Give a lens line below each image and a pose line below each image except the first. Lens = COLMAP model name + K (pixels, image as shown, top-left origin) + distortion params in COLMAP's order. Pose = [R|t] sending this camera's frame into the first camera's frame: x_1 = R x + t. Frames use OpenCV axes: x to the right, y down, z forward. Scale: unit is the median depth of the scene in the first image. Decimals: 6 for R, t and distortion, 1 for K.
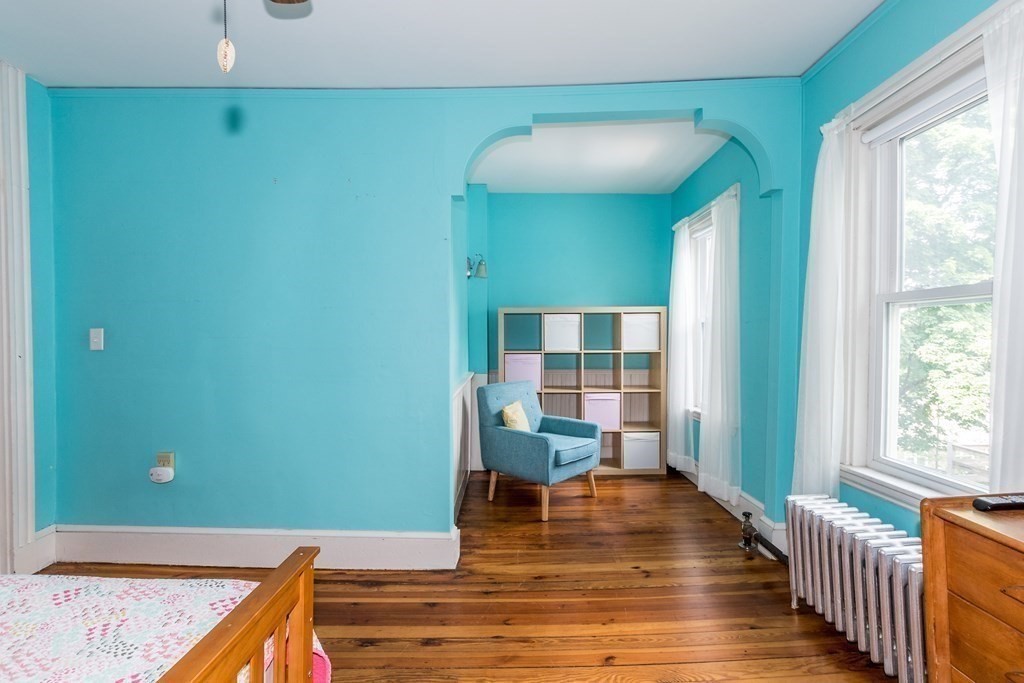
lens RADIAL K [[488.5, 0, 511.0], [0, 488.5, 342.5], [0, 0, 1]] dist [-0.012094, 0.000104]
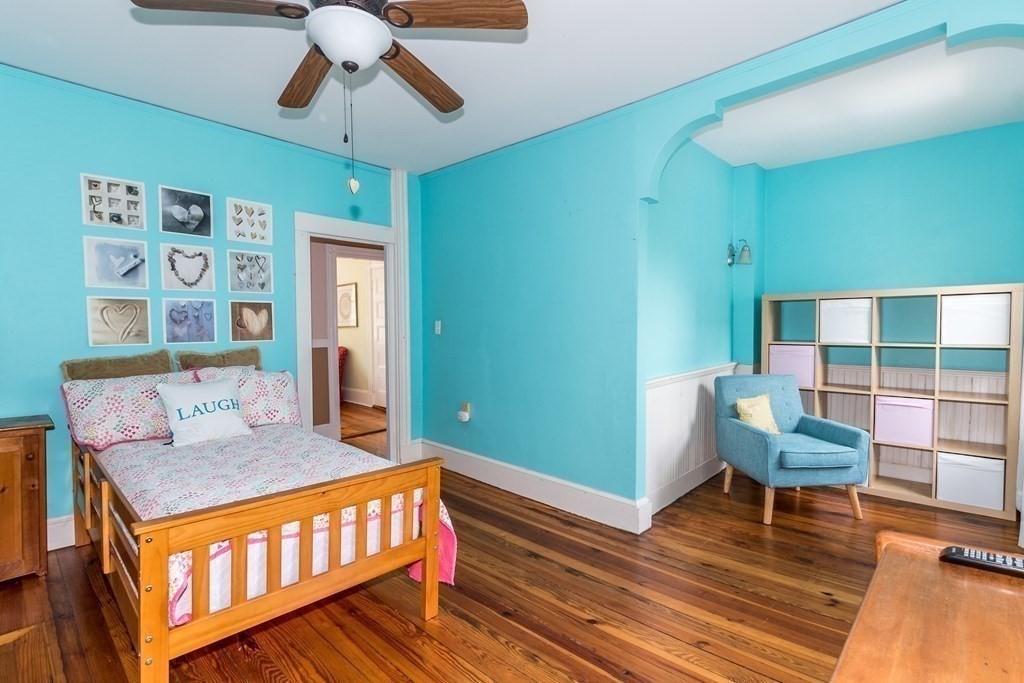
lens RADIAL K [[488.5, 0, 511.0], [0, 488.5, 340.0], [0, 0, 1]] dist [-0.012094, 0.000104]
pose [[0.723349, 0.021097, -0.690160, 0.389288], [-0.007459, 0.999714, 0.022742, -0.003679], [0.690442, -0.011303, 0.723299, -0.005218]]
